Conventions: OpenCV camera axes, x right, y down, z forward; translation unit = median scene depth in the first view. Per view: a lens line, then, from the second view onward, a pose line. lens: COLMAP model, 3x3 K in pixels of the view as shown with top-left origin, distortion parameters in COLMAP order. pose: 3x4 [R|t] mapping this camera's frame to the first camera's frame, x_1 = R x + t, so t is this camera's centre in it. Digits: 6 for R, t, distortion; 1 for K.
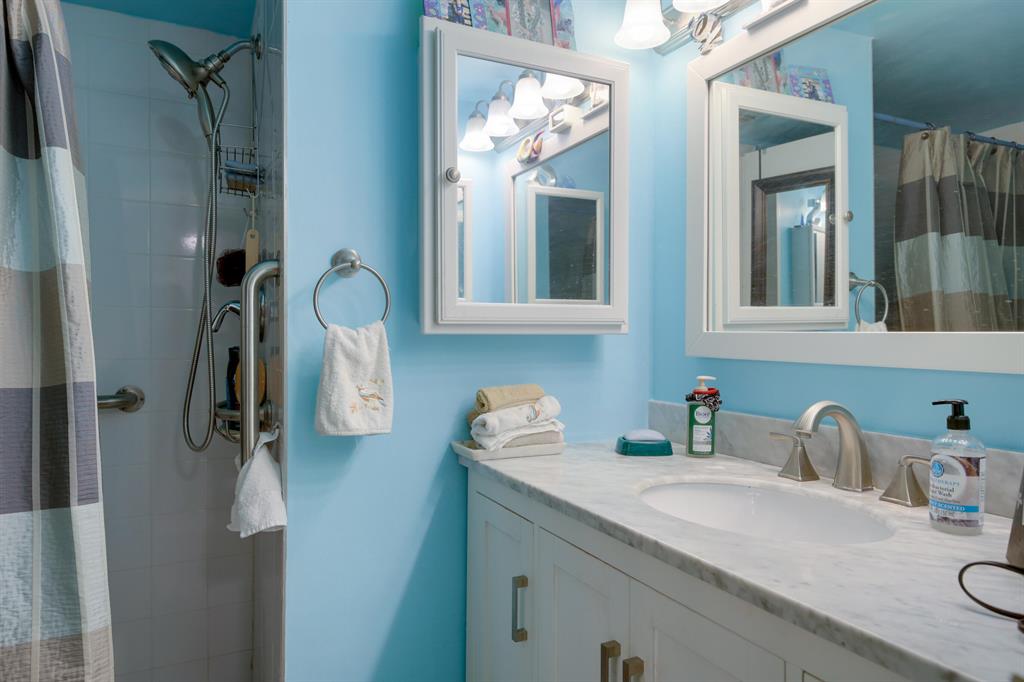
lens RADIAL K [[629.2, 0, 510.6], [0, 629.2, 343.4], [0, 0, 1]] dist [-0.004150, -0.000462]
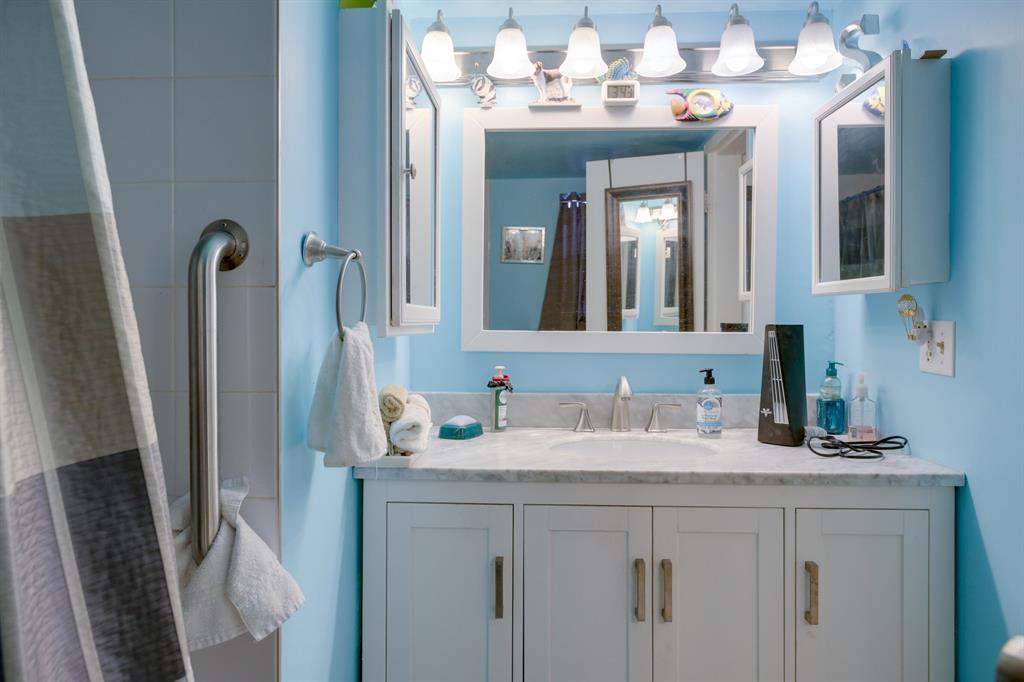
lens RADIAL K [[629.2, 0, 493.8], [0, 629.2, 318.1], [0, 0, 1]] dist [-0.004150, -0.000462]
pose [[0.495490, 0.009550, 0.868561, -0.879809], [0.010088, 0.999809, -0.016748, -0.026435], [-0.868555, 0.017061, 0.495299, 0.429388]]
